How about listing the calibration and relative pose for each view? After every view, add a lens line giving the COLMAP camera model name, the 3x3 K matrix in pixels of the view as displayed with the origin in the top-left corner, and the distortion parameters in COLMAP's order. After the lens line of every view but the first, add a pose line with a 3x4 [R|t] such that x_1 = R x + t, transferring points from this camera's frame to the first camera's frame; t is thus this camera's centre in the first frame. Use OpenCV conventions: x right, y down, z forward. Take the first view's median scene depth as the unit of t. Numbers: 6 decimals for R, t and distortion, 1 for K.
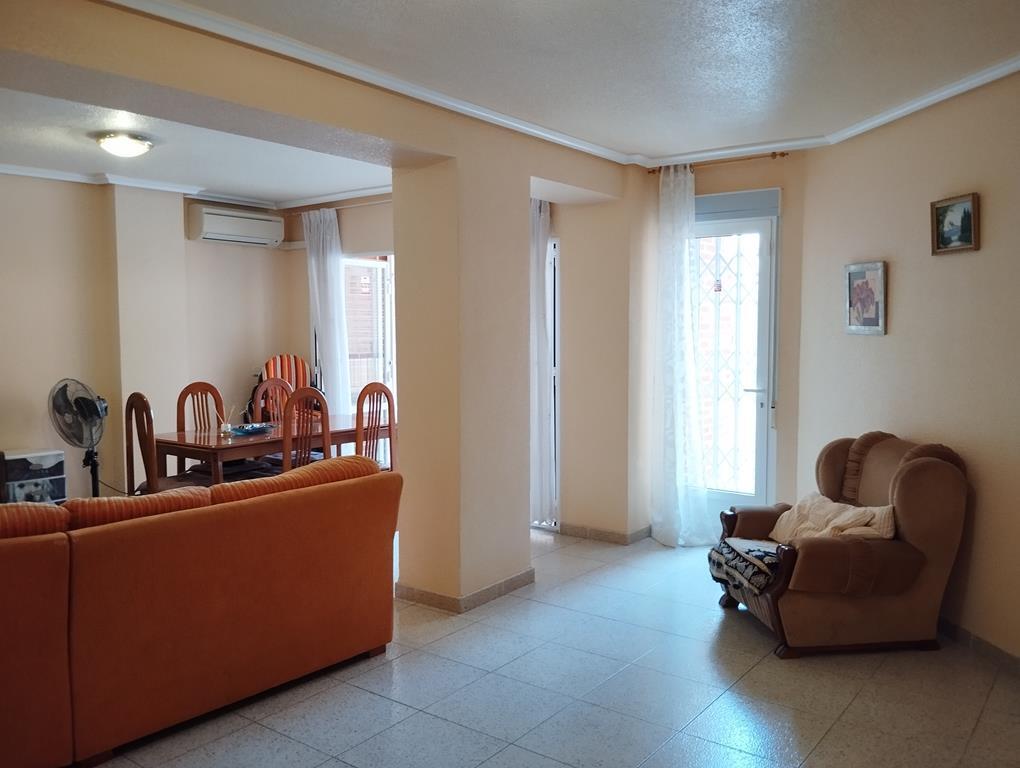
lens RADIAL K [[840.1, 0, 511.0], [0, 840.1, 383.6], [0, 0, 1]] dist [0.065024, -0.120608]
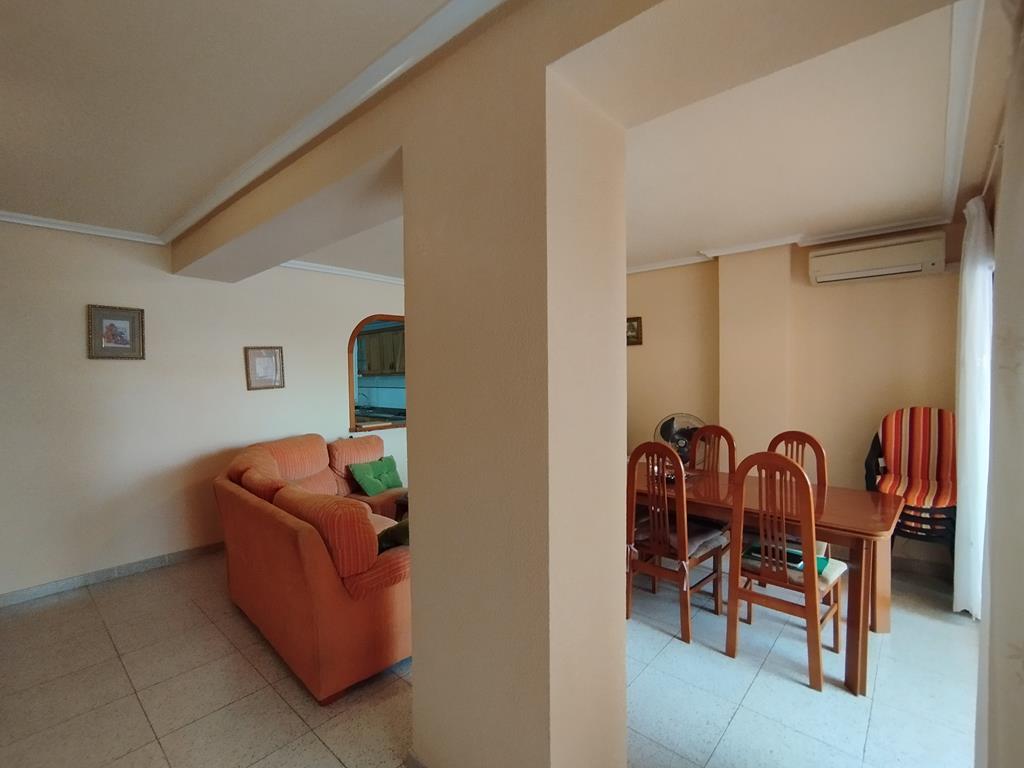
lens RADIAL K [[478.7, 0, 512.3], [0, 478.7, 380.3], [0, 0, 1]] dist [-0.003220, 0.008708]
pose [[-0.119608, 0.041524, -0.991952, 0.258722], [-0.051355, 0.997529, 0.047950, -0.082053], [0.991492, 0.056677, -0.117180, 0.848140]]
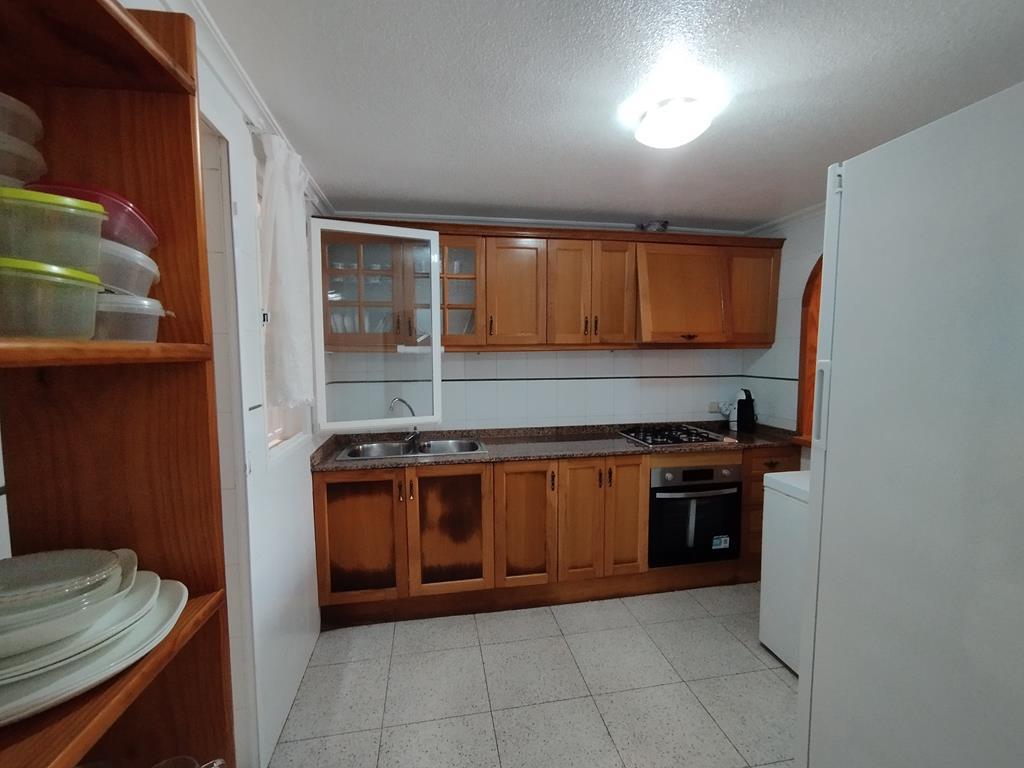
lens RADIAL K [[478.7, 0, 519.1], [0, 478.7, 383.4], [0, 0, 1]] dist [-0.003220, 0.008708]
pose [[0.733023, 0.055860, -0.677906, -0.628414], [-0.054168, 0.998251, 0.023684, 0.010278], [0.678043, 0.019360, 0.734767, -0.039797]]
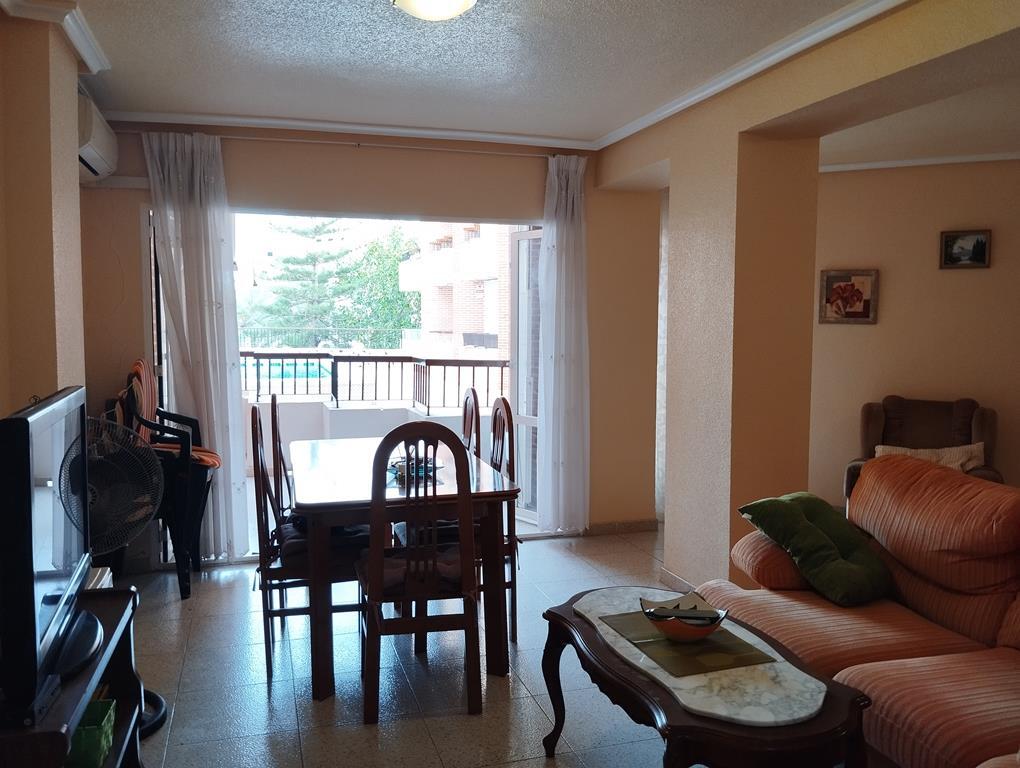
lens RADIAL K [[851.8, 0, 512.8], [0, 851.8, 375.0], [0, 0, 1]] dist [0.007869, -0.010203]
pose [[0.595387, -0.045605, 0.802144, -0.764476], [0.049479, 0.998574, 0.020047, -0.026571], [-0.801914, 0.027754, 0.596794, 0.514957]]
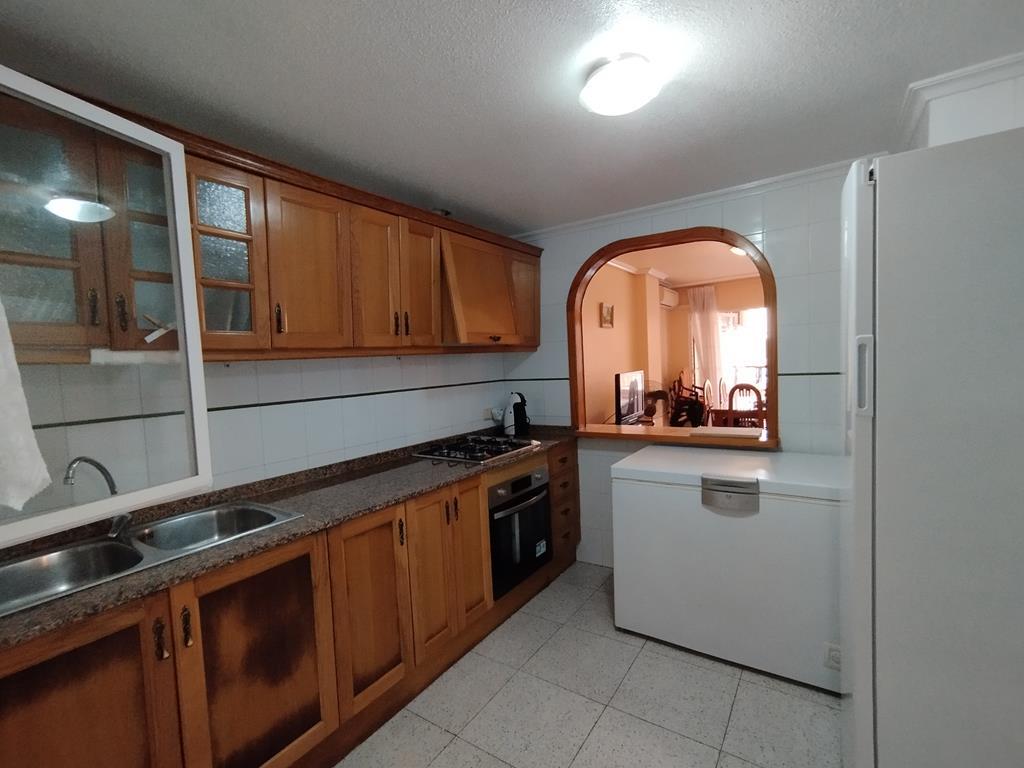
lens RADIAL K [[478.7, 0, 519.7], [0, 478.7, 386.0], [0, 0, 1]] dist [-0.003220, 0.008708]
pose [[0.998266, -0.035730, 0.046772, -0.847805], [0.036786, 0.999083, -0.021927, 0.021480], [-0.045945, 0.023609, 0.998665, -0.017394]]
